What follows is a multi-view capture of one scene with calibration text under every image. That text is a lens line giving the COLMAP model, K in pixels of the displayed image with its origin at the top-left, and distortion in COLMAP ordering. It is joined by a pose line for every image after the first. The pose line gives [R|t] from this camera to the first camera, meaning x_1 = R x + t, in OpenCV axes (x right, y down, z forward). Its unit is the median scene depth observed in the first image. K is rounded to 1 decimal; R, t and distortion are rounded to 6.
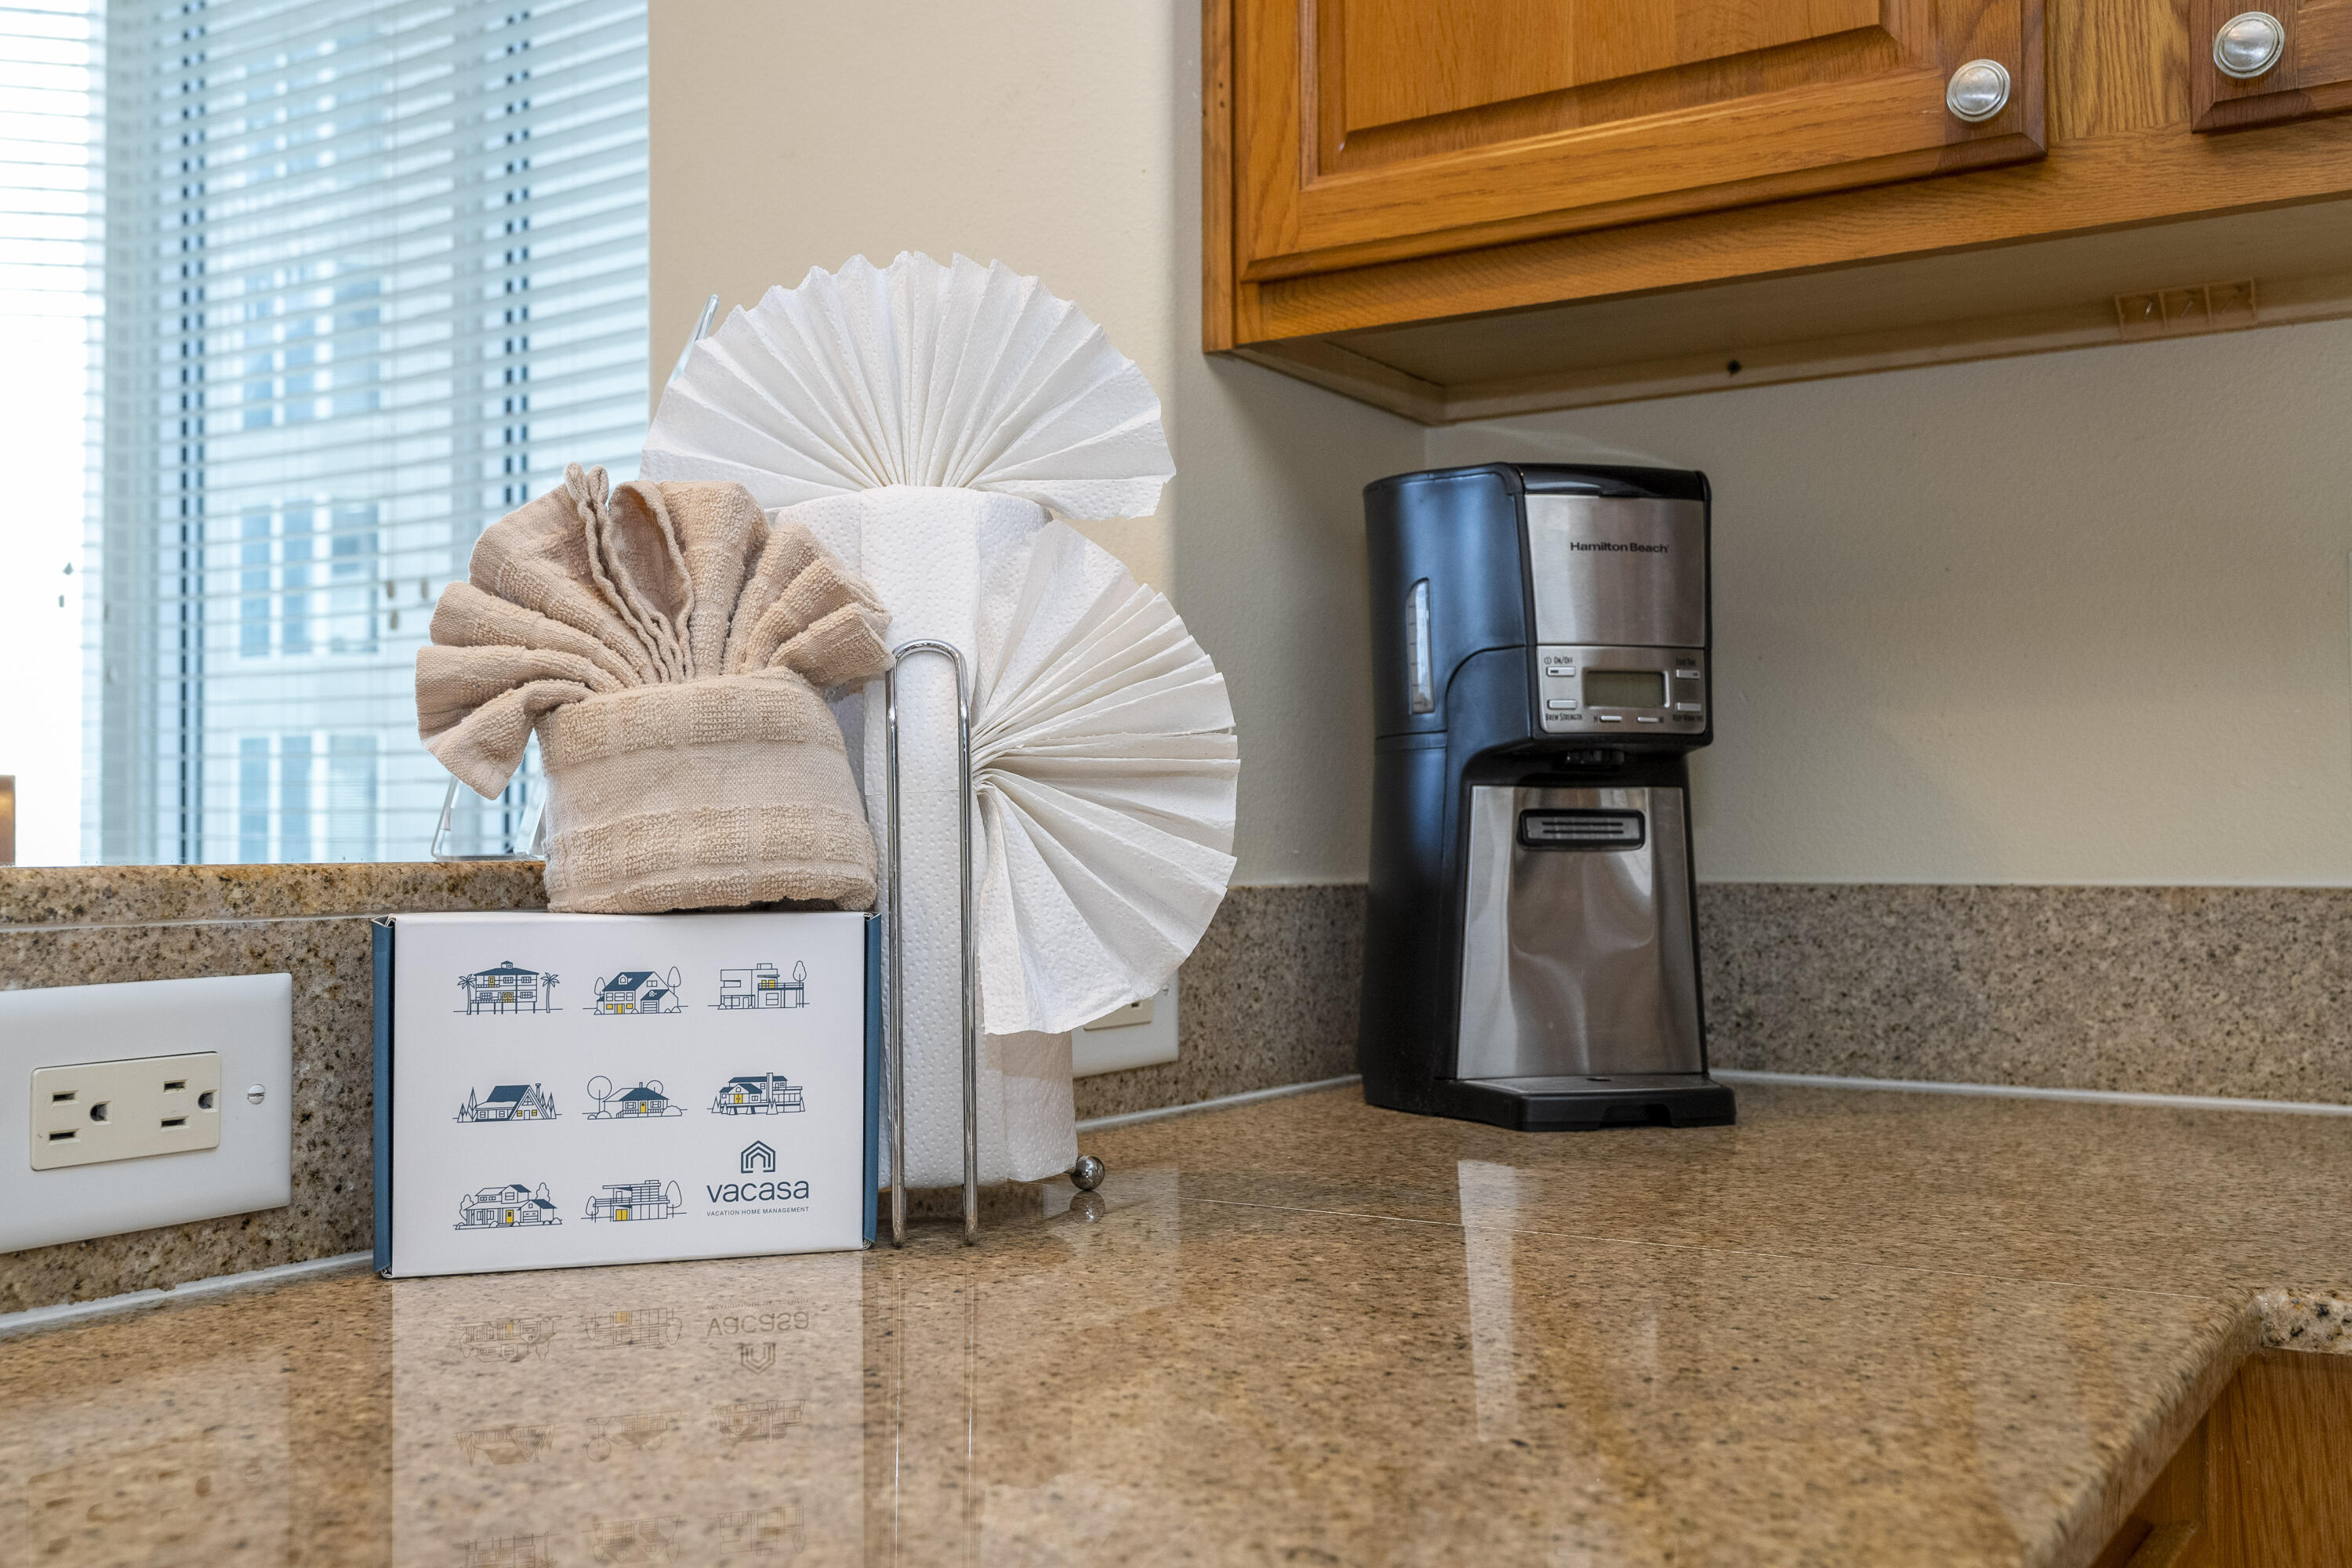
lens RADIAL K [[2266.7, 0, 1176.0], [0, 2266.7, 784.0], [0, 0, 1]] dist [0.009716, 0.024402]
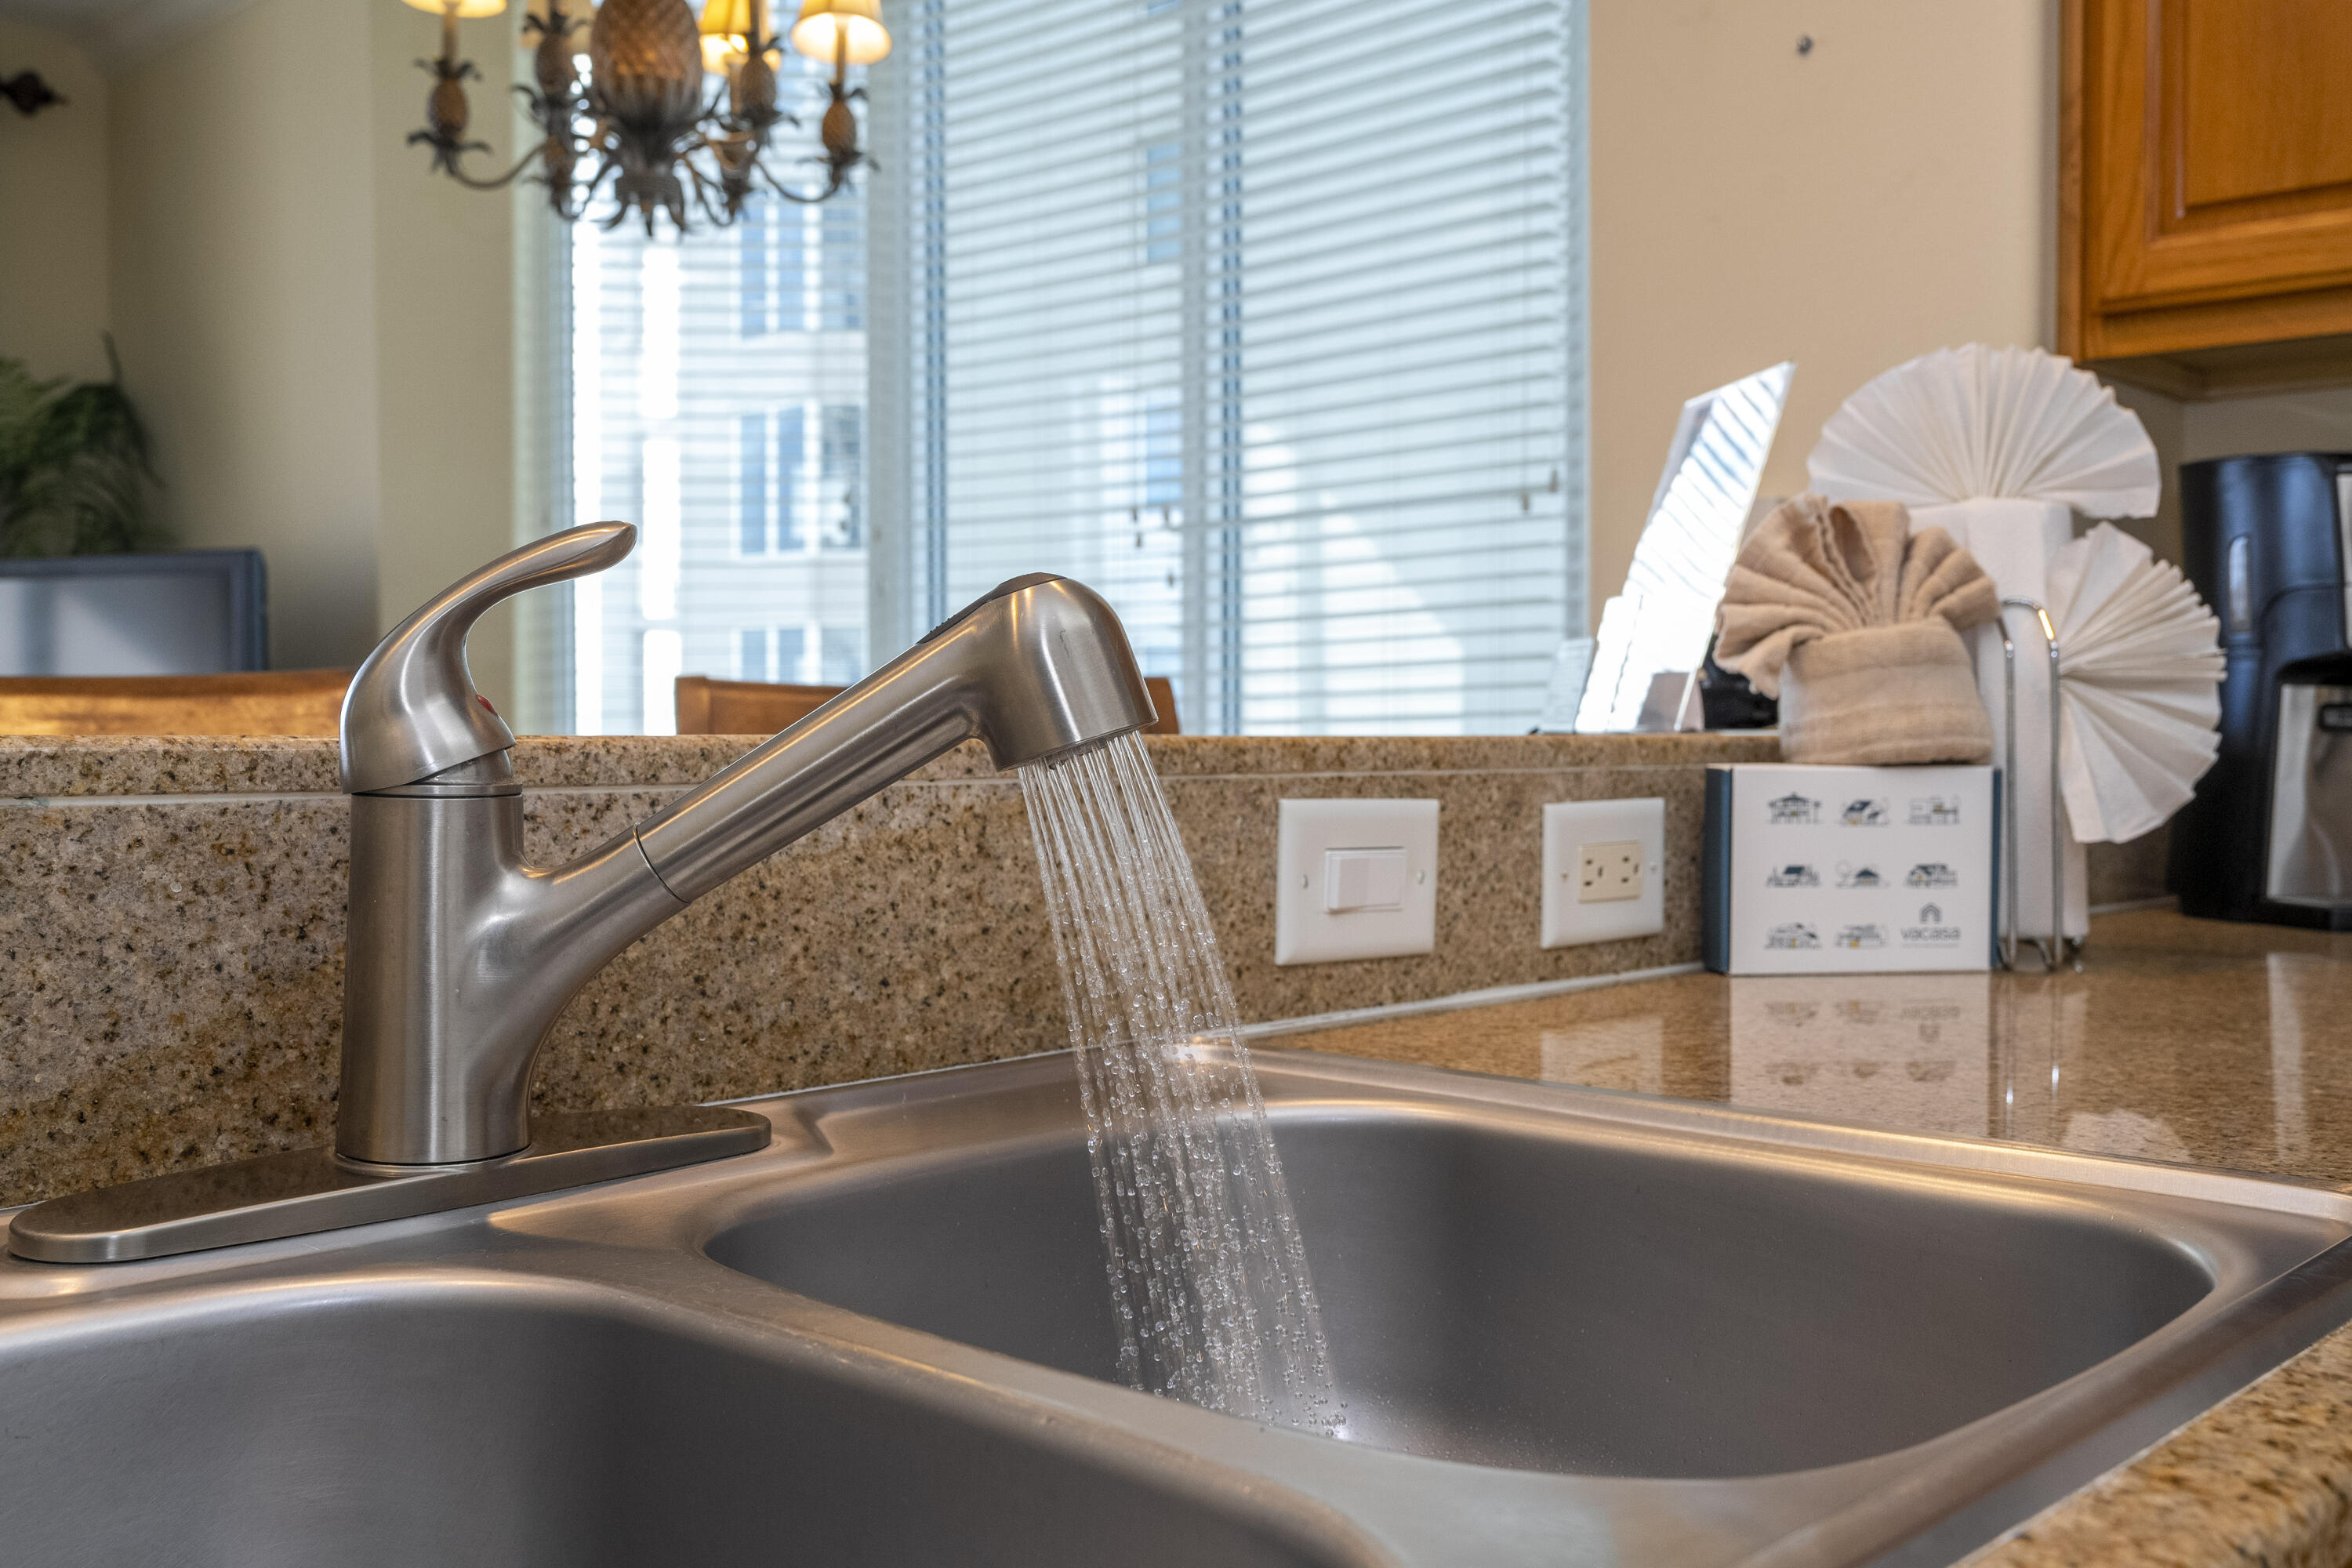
lens RADIAL K [[2266.7, 0, 1176.0], [0, 2266.7, 784.0], [0, 0, 1]] dist [0.009716, 0.024402]
pose [[0.985165, 0.009301, -0.171357, -0.439835], [-0.000750, 0.998754, 0.049899, -0.012429], [0.171608, -0.049030, 0.983945, -0.718720]]
